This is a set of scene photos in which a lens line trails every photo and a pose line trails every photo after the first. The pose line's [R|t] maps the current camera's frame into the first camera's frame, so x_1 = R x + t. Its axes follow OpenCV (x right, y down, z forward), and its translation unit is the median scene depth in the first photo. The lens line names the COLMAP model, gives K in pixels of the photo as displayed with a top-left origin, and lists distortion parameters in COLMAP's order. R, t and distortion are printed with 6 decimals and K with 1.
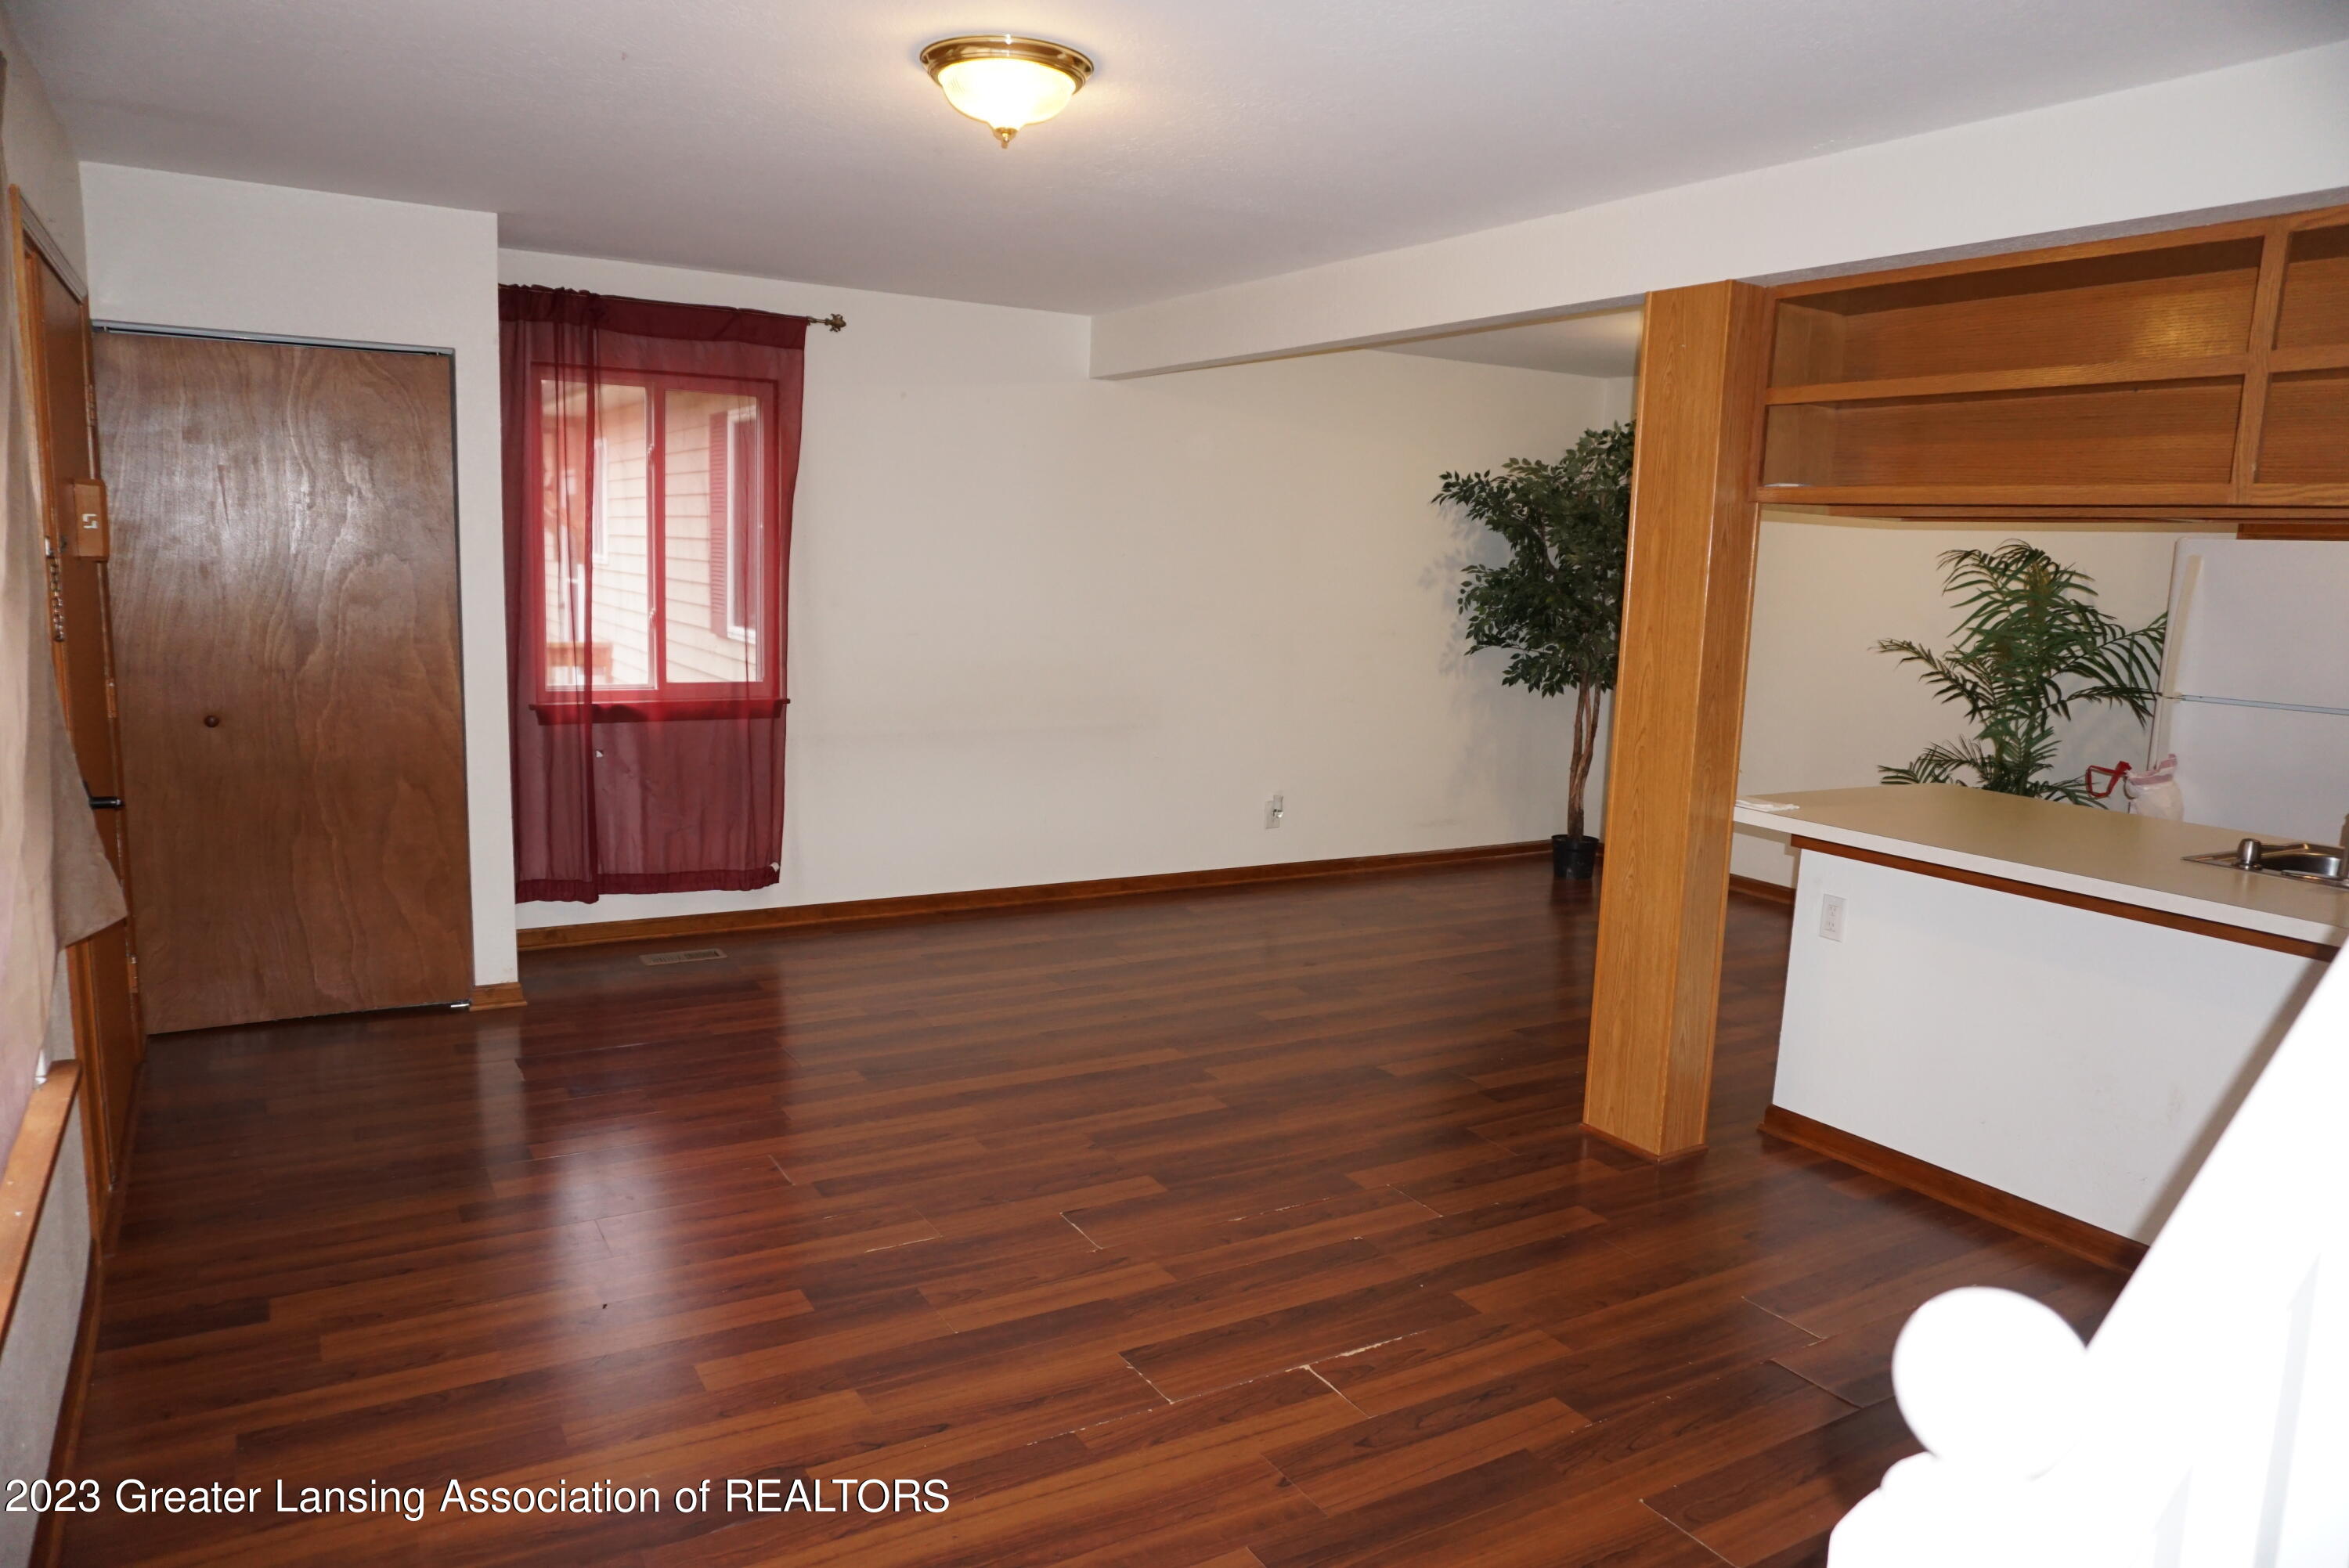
lens RADIAL K [[1553.4, 0, 1174.5], [0, 1553.4, 784.0], [0, 0, 1]] dist [-0.075172, 0.033335]
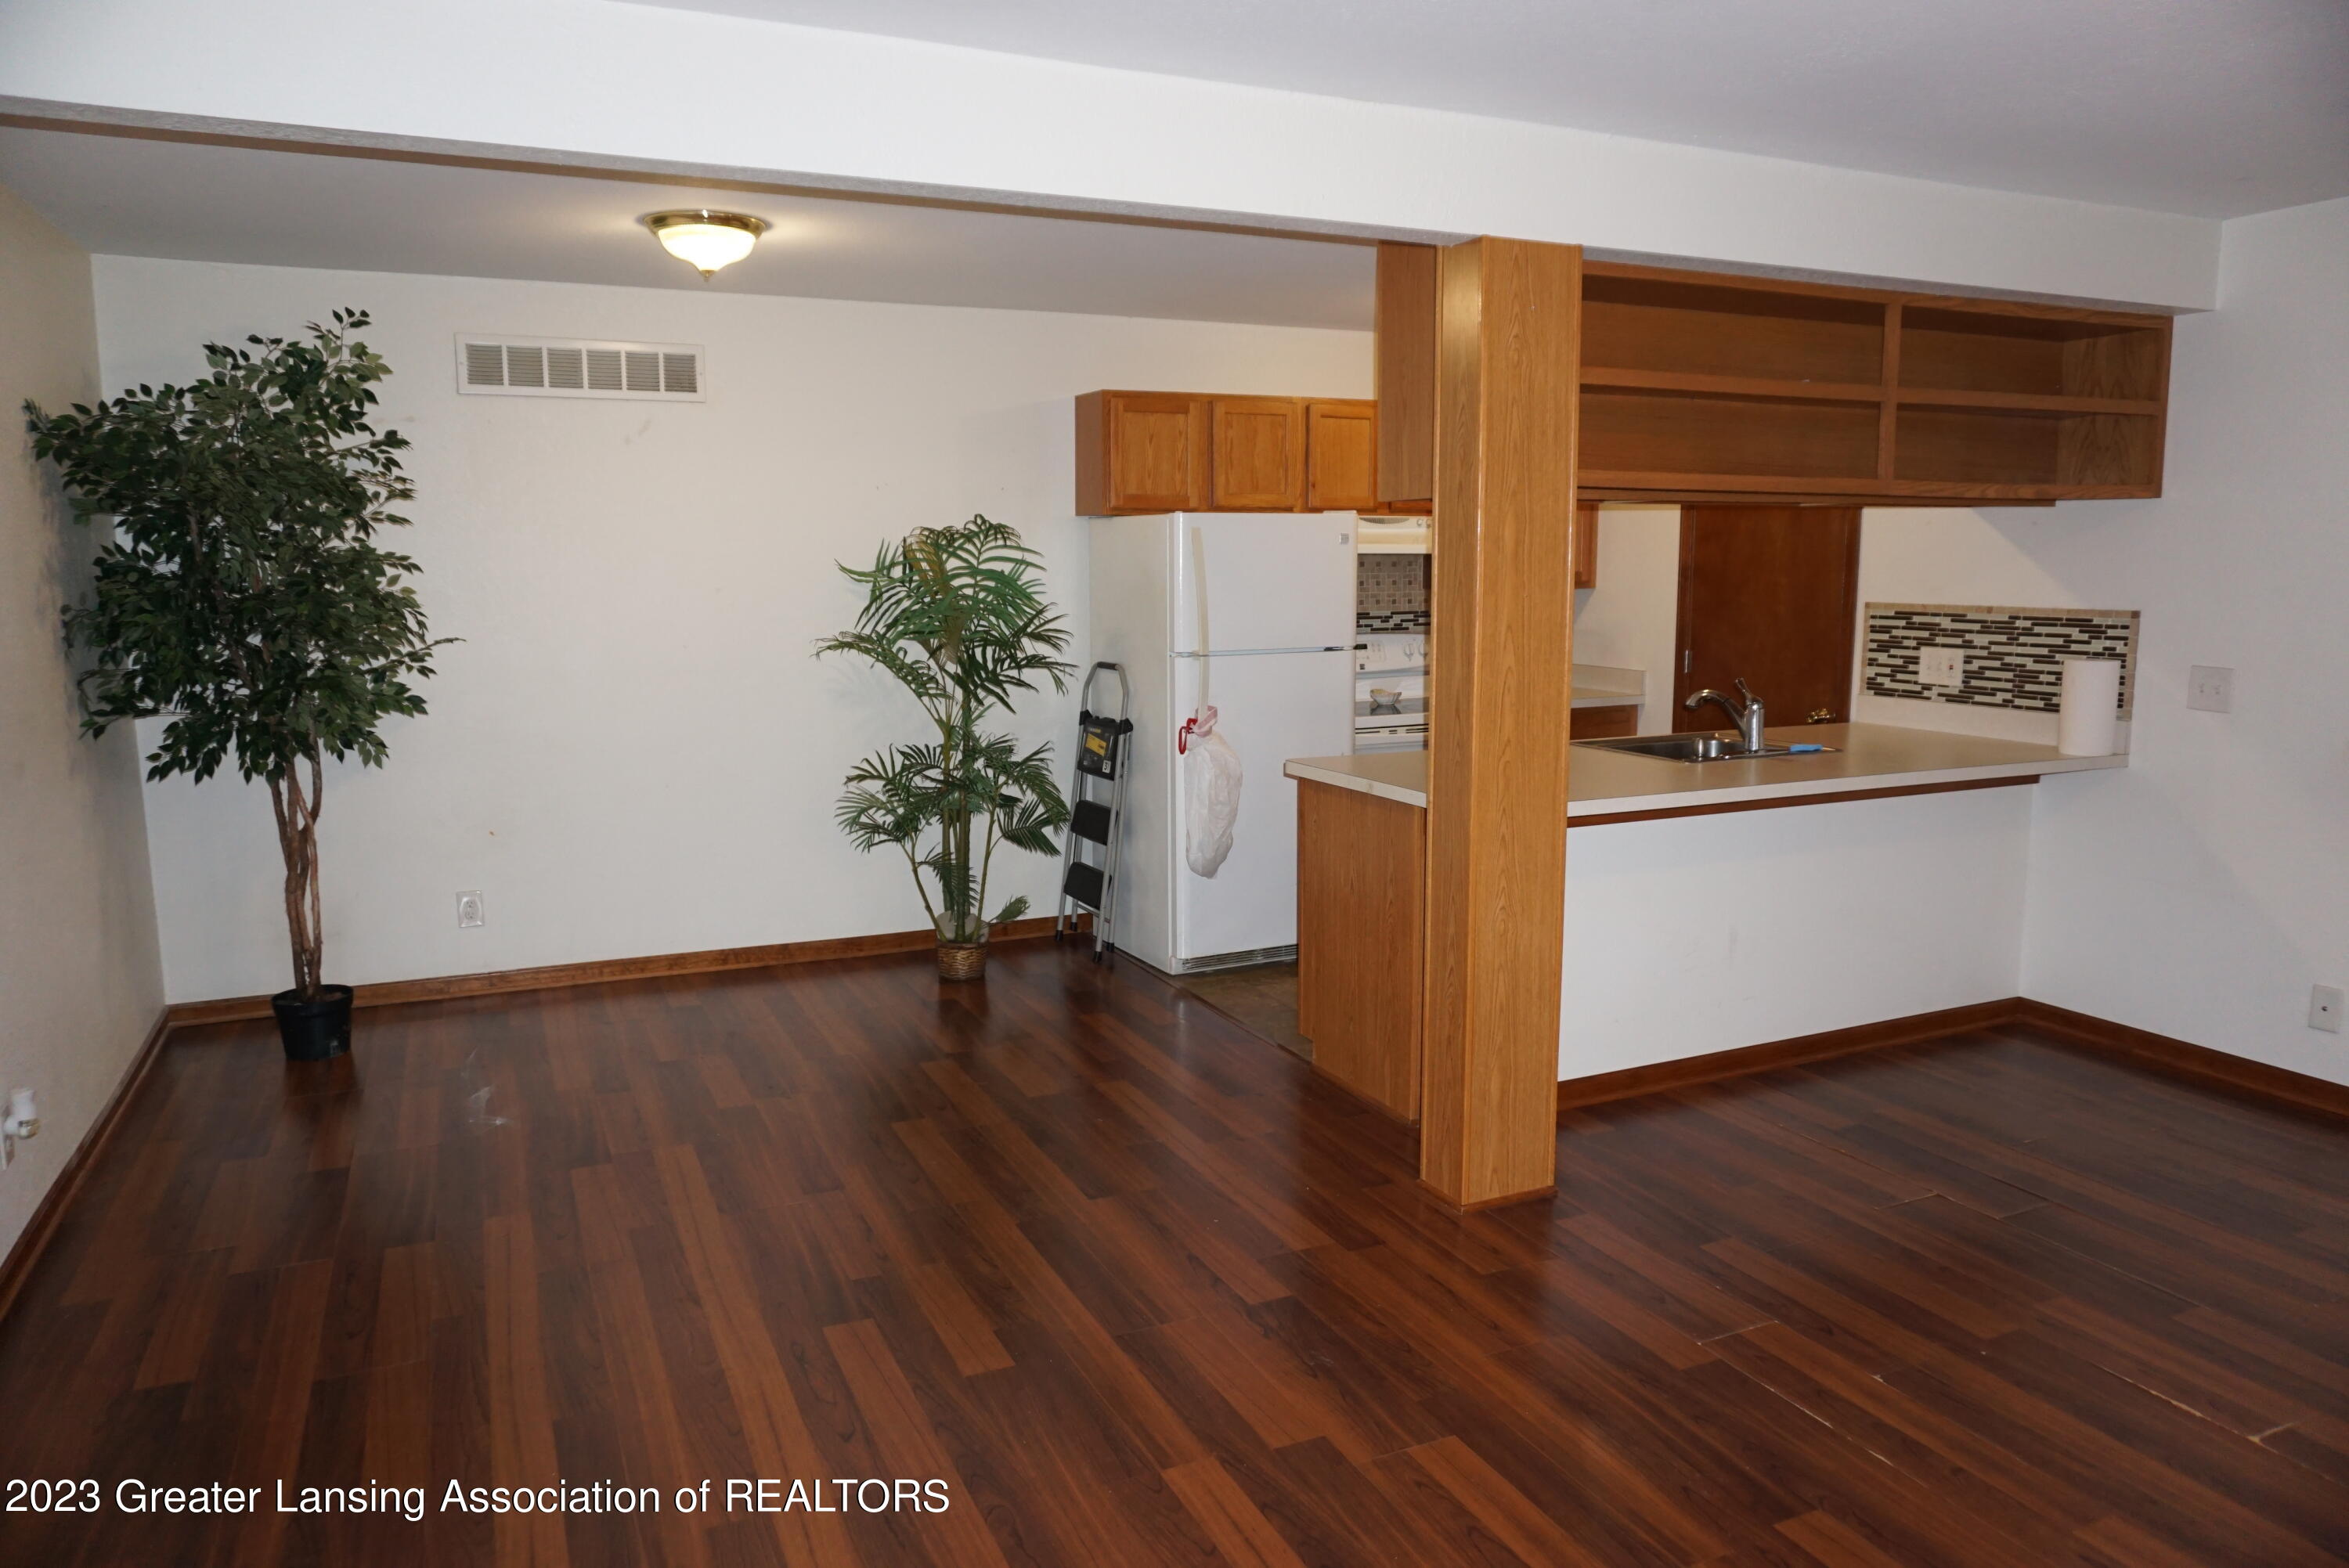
lens RADIAL K [[1553.4, 0, 1174.5], [0, 1553.4, 784.0], [0, 0, 1]] dist [-0.075172, 0.033335]
pose [[0.110939, -0.182697, 0.976890, -0.605761], [0.156491, 0.973907, 0.164367, -0.193691], [-0.981429, 0.134640, 0.136635, 1.108068]]
